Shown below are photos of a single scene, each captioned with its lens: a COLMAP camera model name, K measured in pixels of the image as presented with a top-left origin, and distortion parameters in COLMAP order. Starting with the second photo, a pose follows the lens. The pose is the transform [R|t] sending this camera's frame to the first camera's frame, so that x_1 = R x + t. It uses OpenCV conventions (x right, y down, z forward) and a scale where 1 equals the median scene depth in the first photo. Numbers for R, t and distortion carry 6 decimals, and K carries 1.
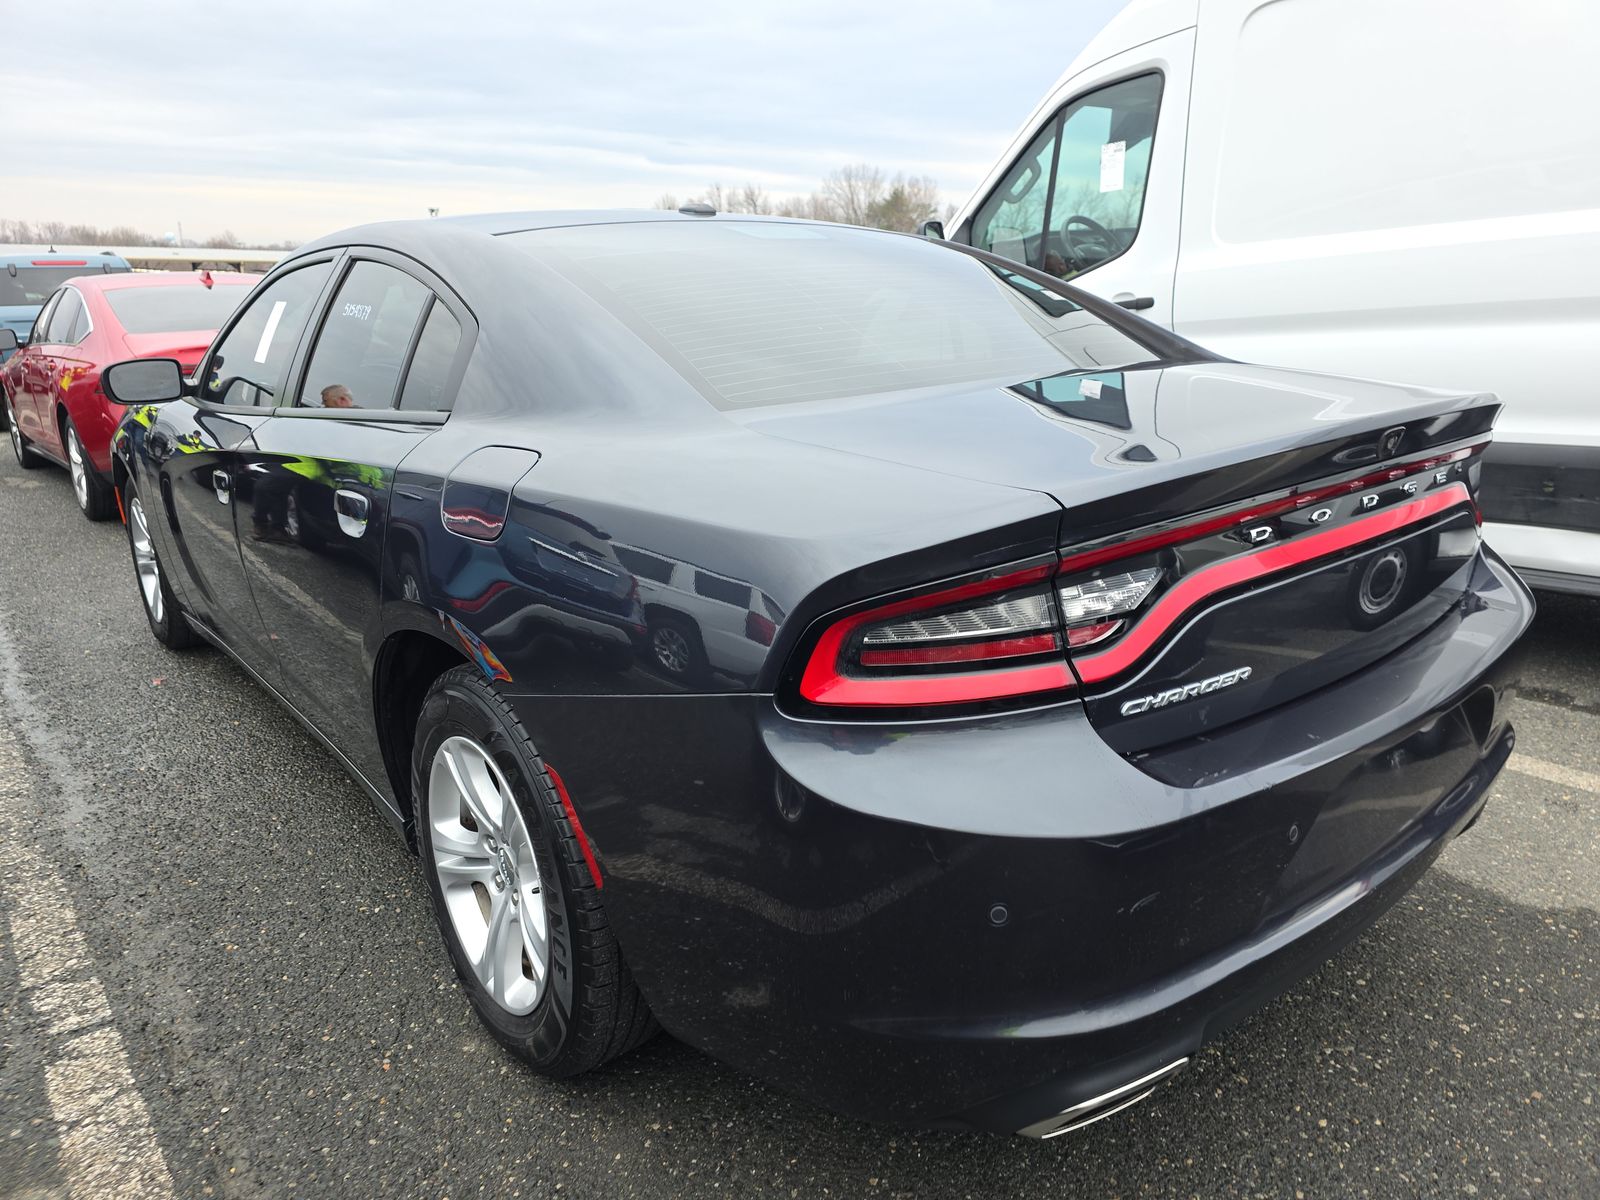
lens RADIAL K [[1051.8, 0, 814.8], [0, 1051.8, 593.1], [0, 0, 1]] dist [0.038895, -0.031631]
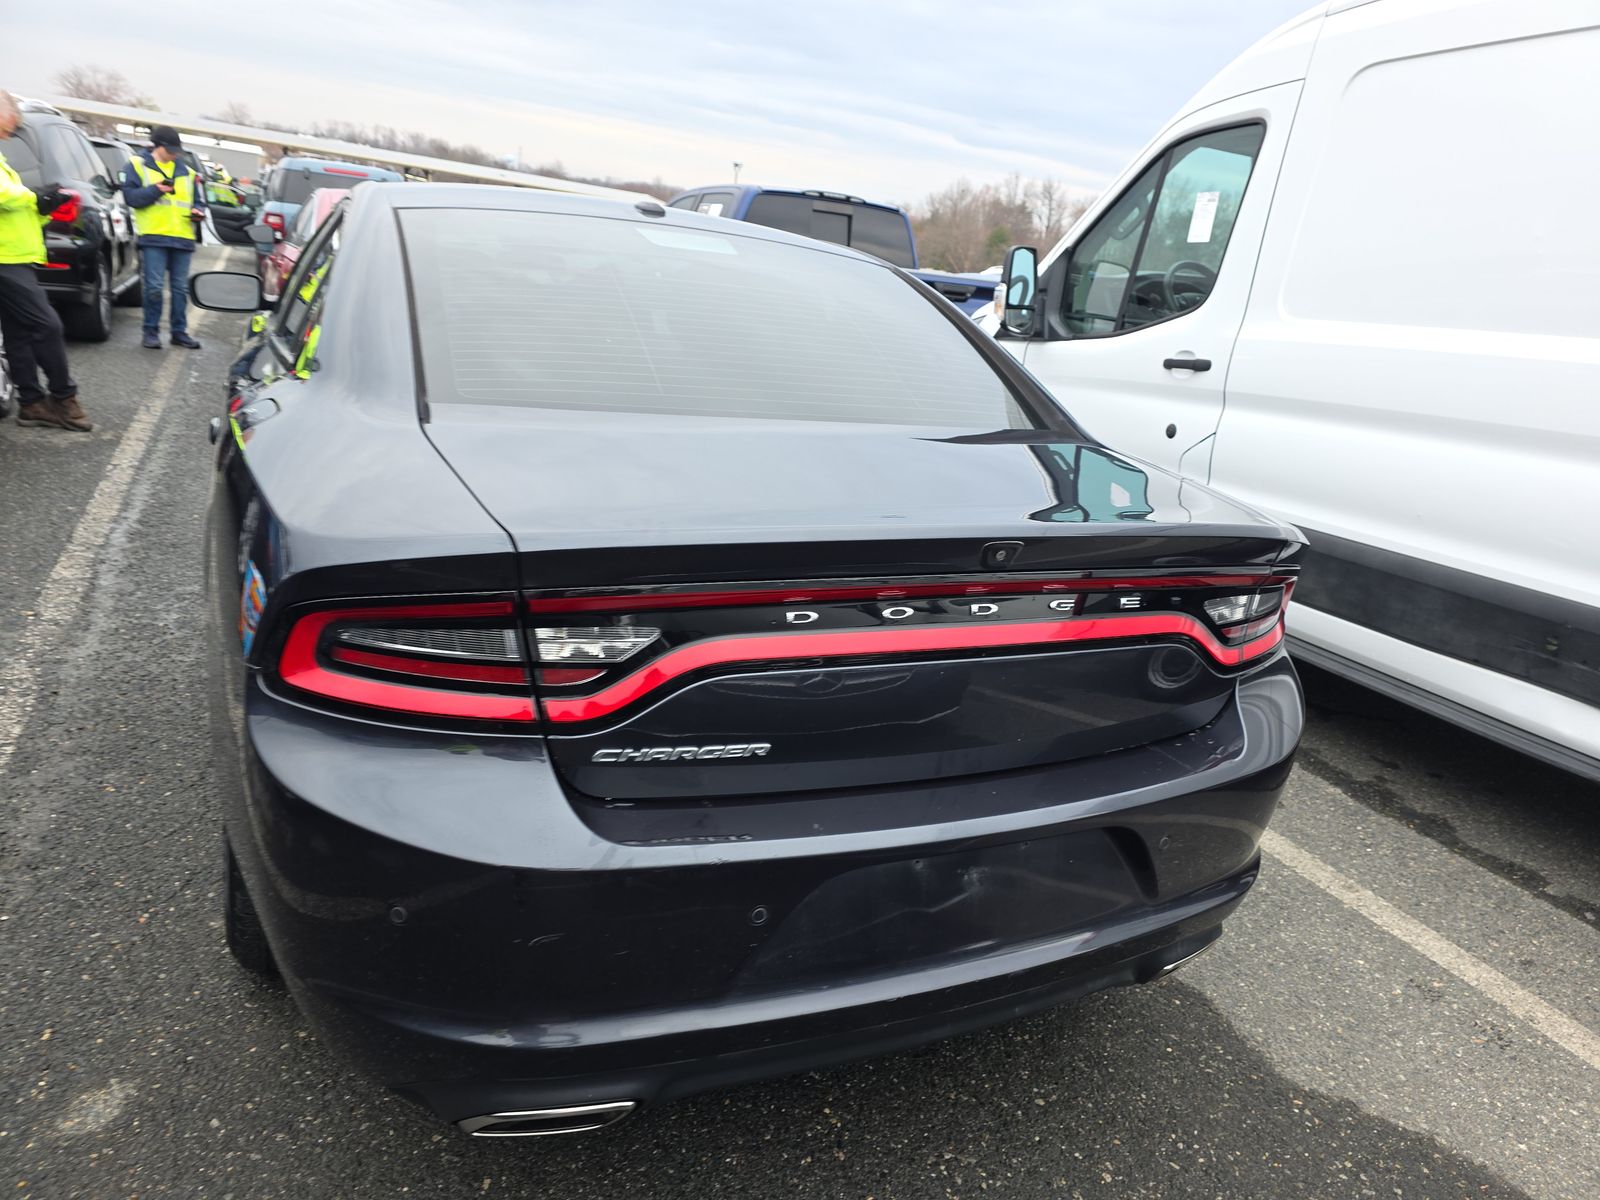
lens RADIAL K [[1051.8, 0, 814.8], [0, 1051.8, 593.1], [0, 0, 1]] dist [0.038895, -0.031631]
pose [[0.960096, 0.203162, -0.192198, 0.371844], [-0.200451, 0.979125, 0.033659, -0.068957], [0.195024, 0.006210, 0.980779, 0.015075]]
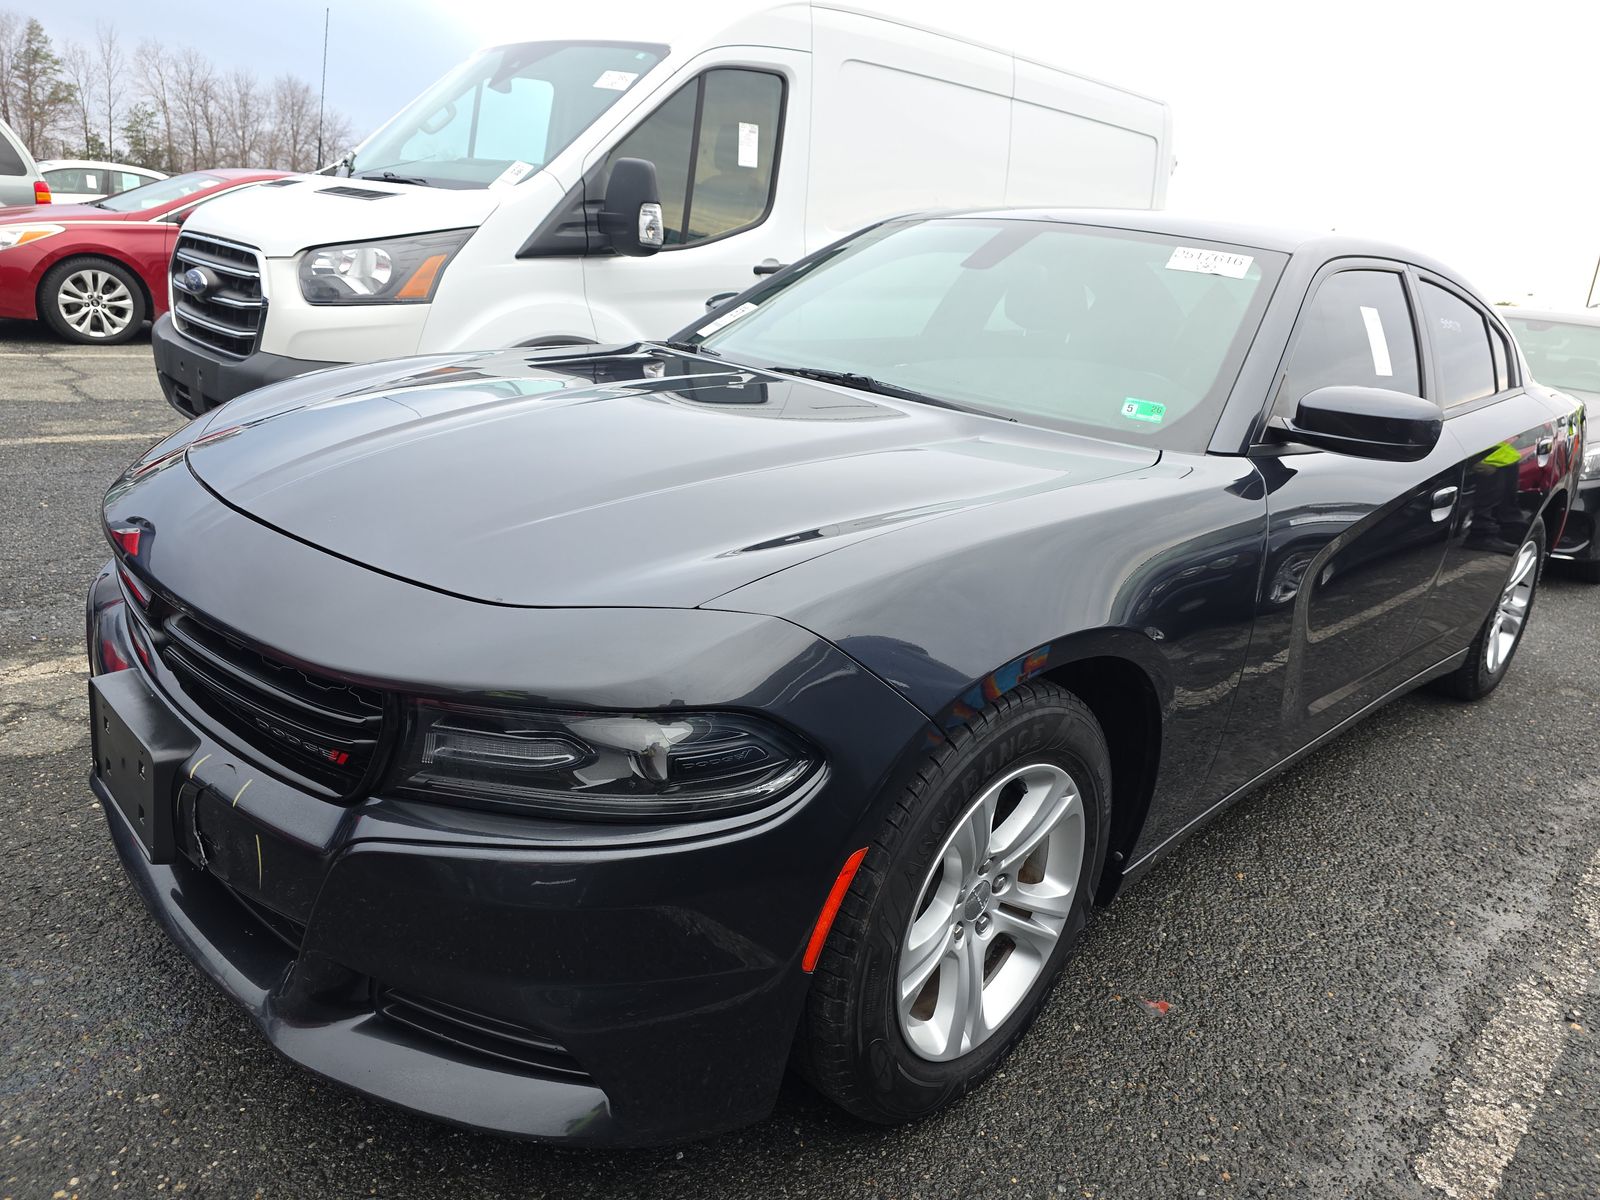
lens RADIAL K [[1051.8, 0, 814.8], [0, 1051.8, 593.1], [0, 0, 1]] dist [0.038895, -0.031631]
pose [[-0.081288, -0.267793, 0.960041, -1.823658], [0.148242, 0.949267, 0.277339, -0.472637], [-0.985605, 0.164863, -0.037466, 2.005715]]
